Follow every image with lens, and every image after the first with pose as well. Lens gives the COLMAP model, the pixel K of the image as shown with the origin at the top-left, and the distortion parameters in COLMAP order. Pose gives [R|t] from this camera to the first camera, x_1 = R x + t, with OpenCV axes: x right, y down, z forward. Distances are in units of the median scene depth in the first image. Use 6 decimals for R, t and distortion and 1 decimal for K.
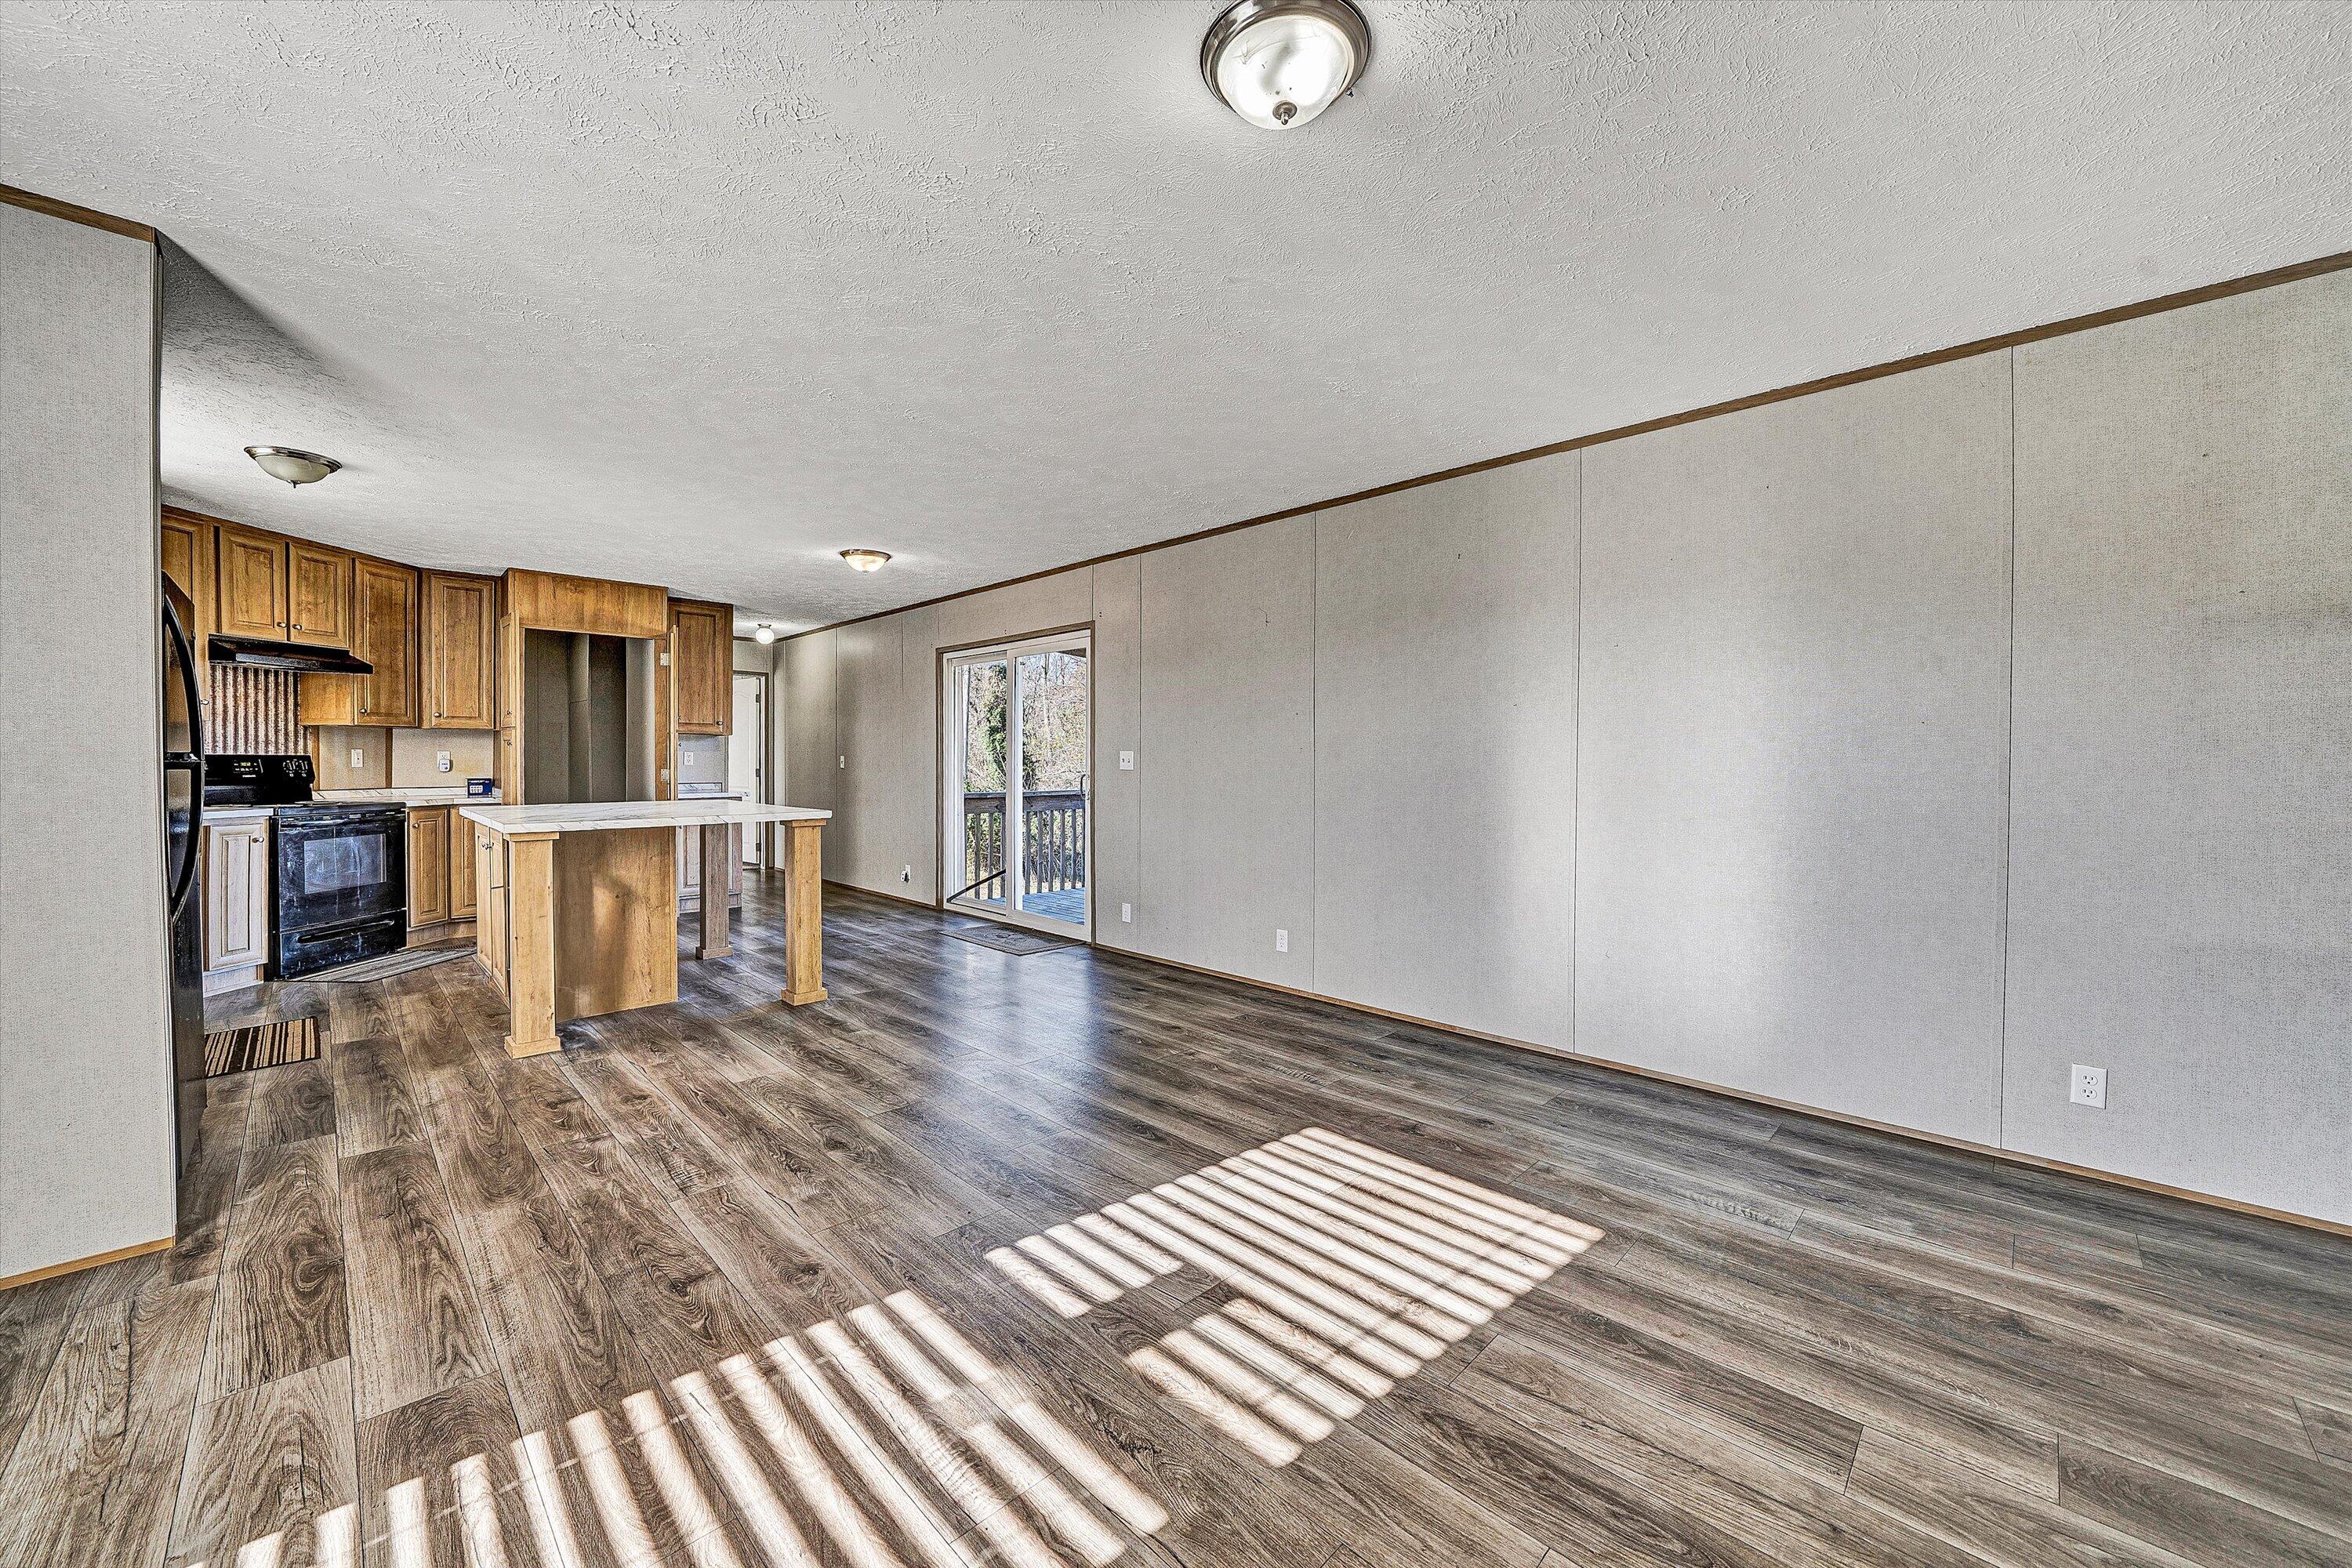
lens RADIAL K [[885.5, 0, 1232.4], [0, 885.5, 771.4], [0, 0, 1]] dist [-0.001491, -0.006009]
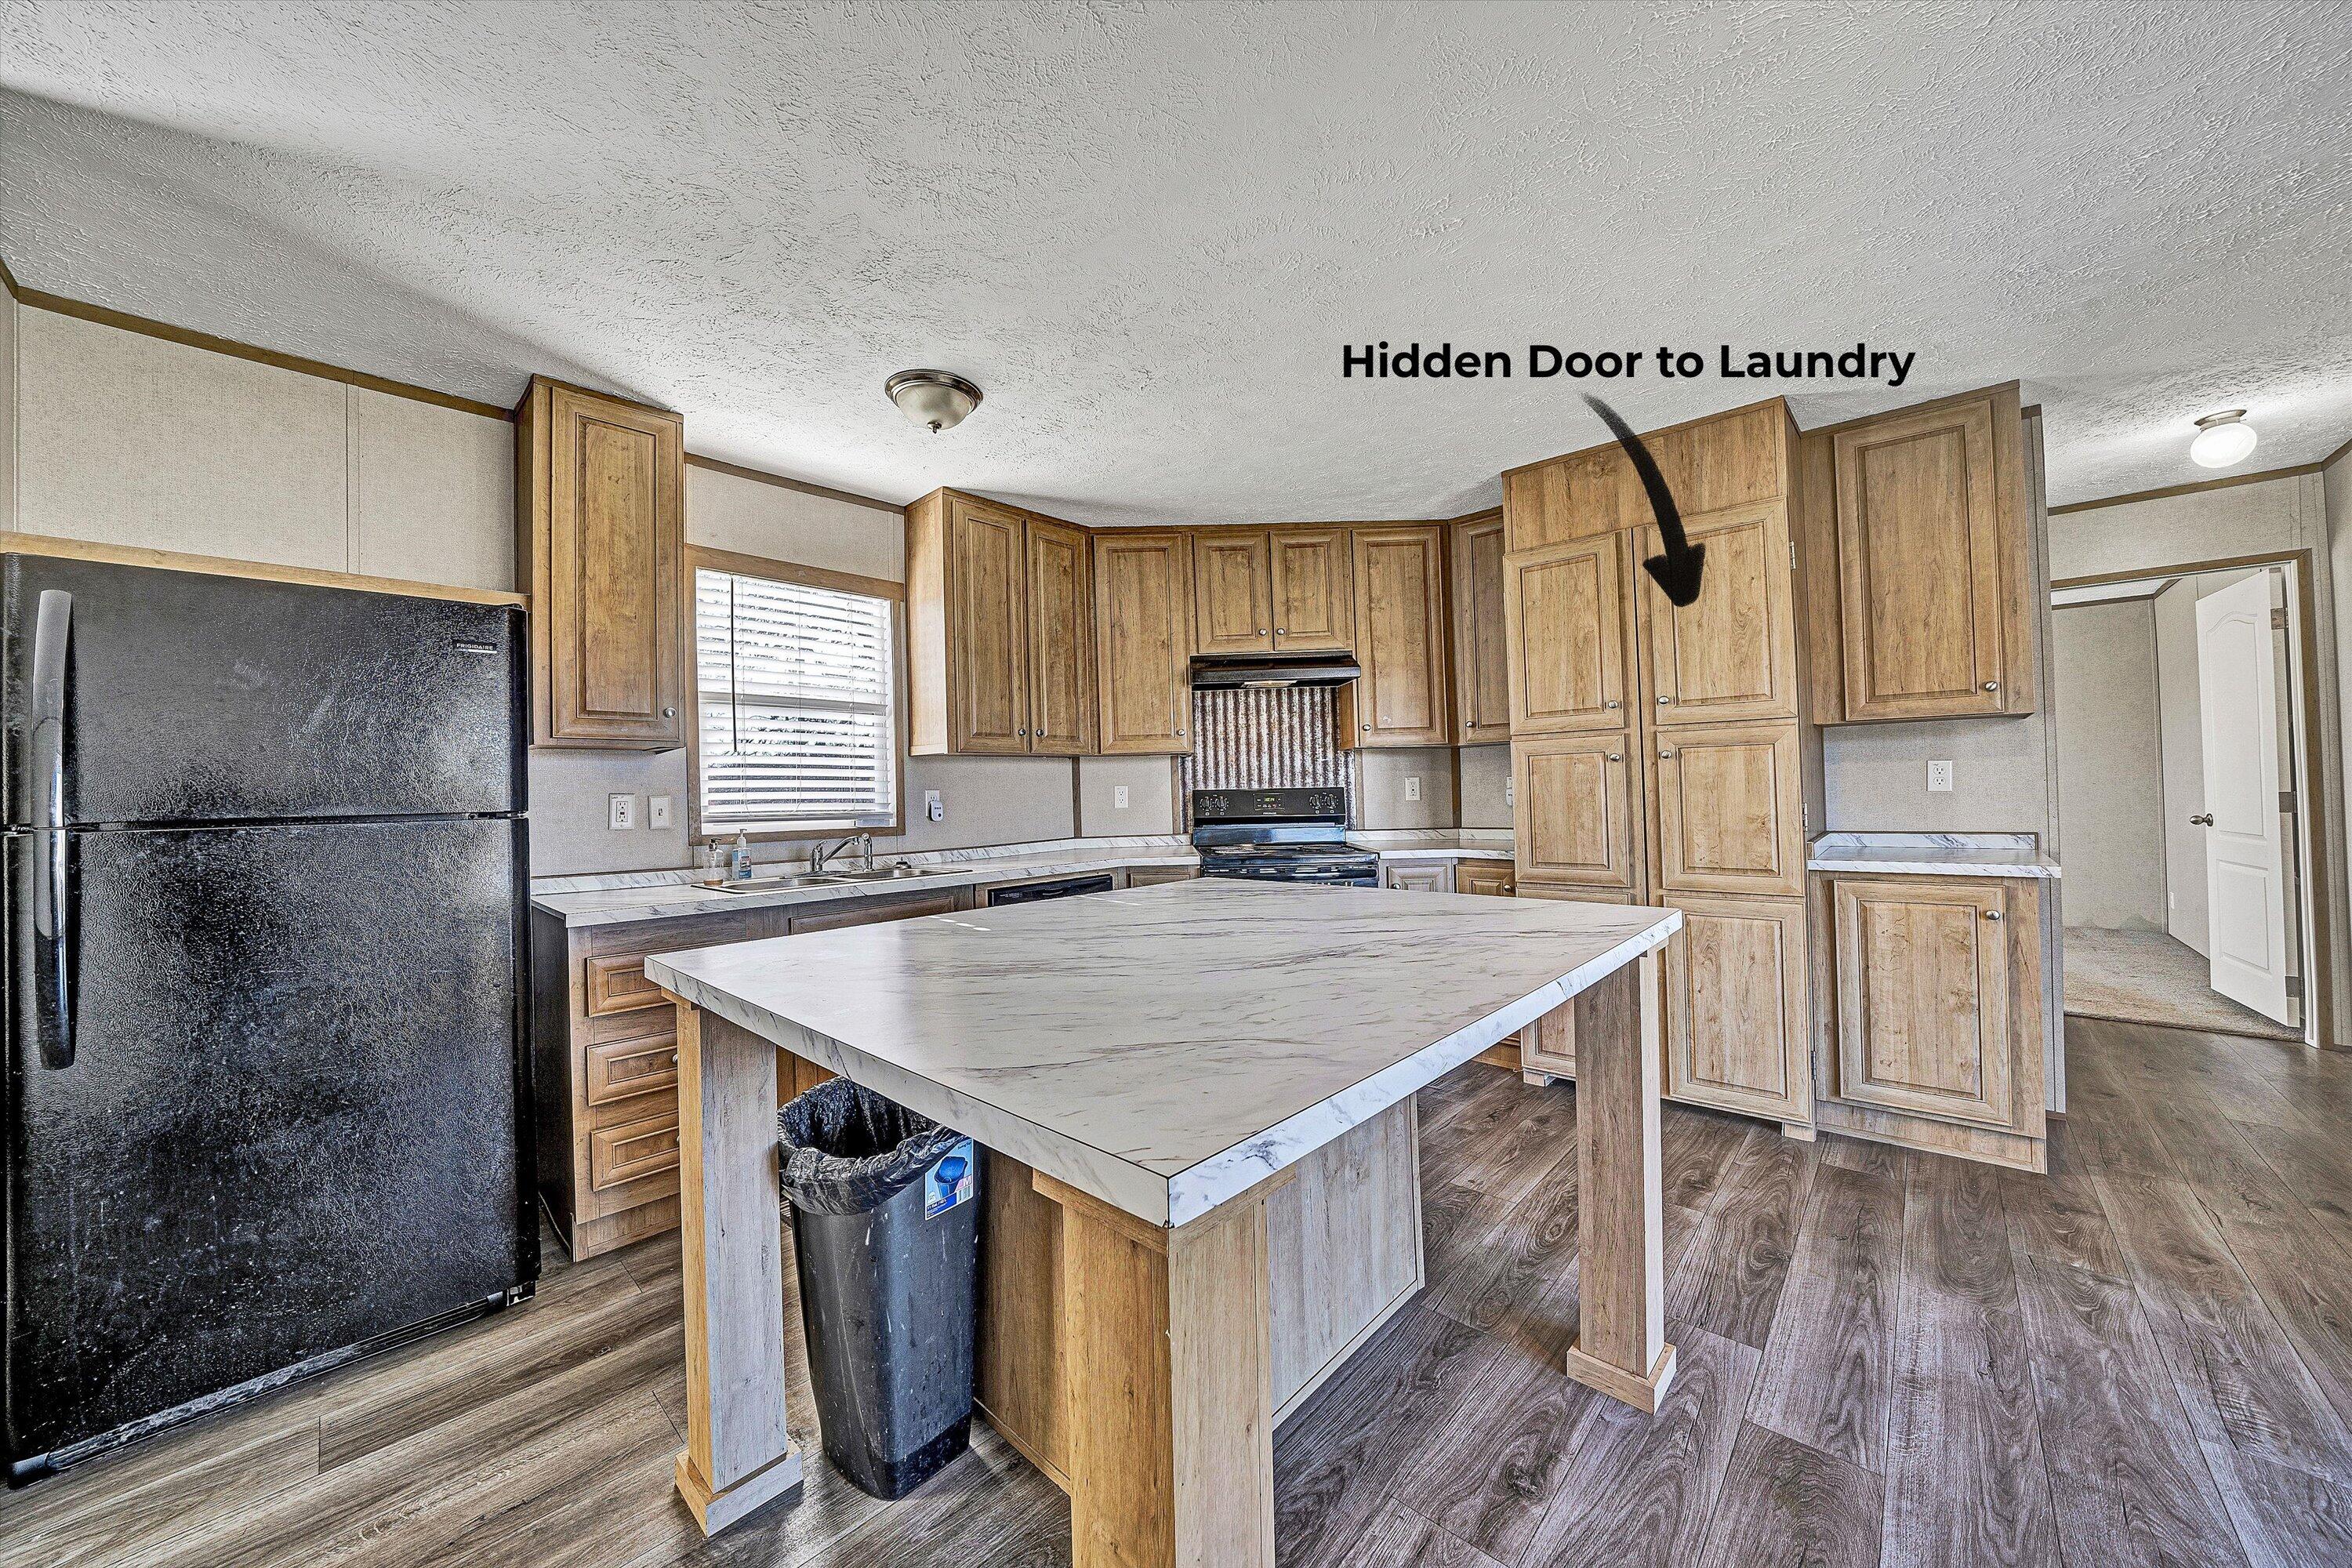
lens RADIAL K [[836.2, 0, 1155.0], [0, 836.2, 777.6], [0, 0, 1]] dist [-0.022123, 0.000071]
pose [[-0.025946, -0.020406, -0.999455, -0.282040], [0.011193, 0.999723, -0.020702, -0.013614], [0.999601, -0.011724, -0.025710, 0.879432]]
